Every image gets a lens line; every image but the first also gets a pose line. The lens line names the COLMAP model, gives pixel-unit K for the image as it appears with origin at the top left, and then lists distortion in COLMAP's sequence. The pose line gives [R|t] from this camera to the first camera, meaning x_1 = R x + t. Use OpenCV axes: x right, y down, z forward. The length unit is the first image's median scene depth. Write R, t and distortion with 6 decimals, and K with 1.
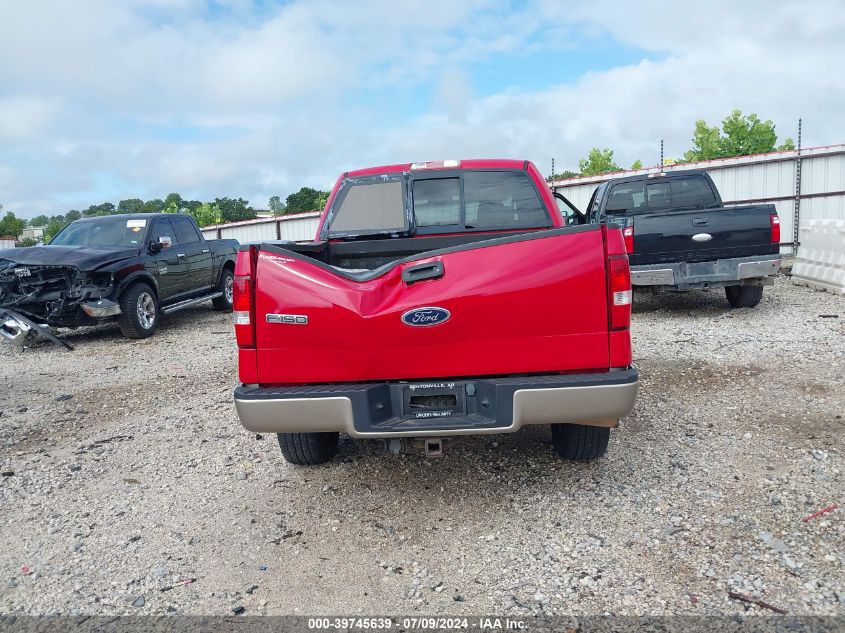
lens RADIAL K [[641.0, 0, 421.0], [0, 641.0, 312.3], [0, 0, 1]] dist [-0.025834, 0.001928]
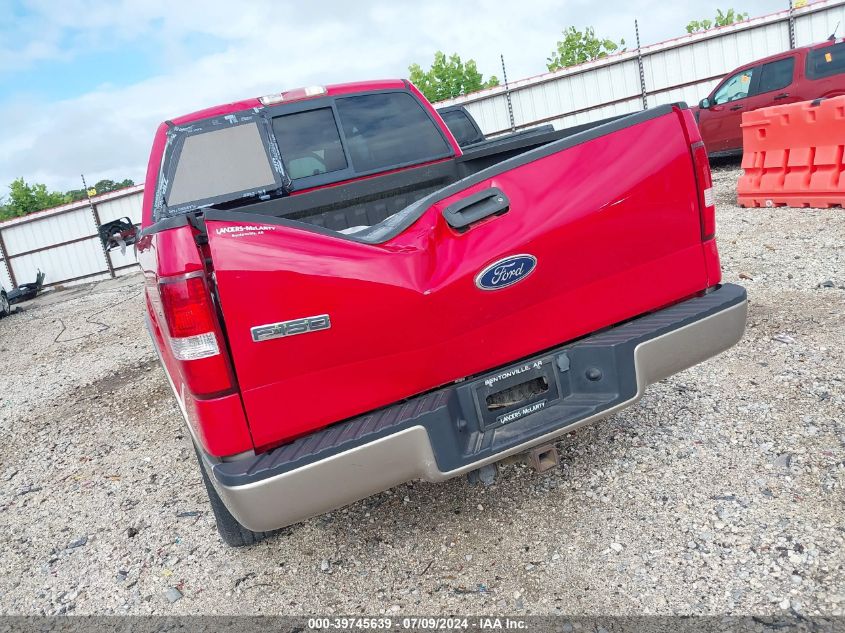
lens RADIAL K [[641.0, 0, 424.8], [0, 641.0, 321.4], [0, 0, 1]] dist [-0.025834, 0.001928]
pose [[0.884702, -0.236052, 0.401973, -0.205036], [0.213122, 0.971731, 0.101575, -0.017206], [-0.414586, -0.004194, 0.910000, 0.261512]]
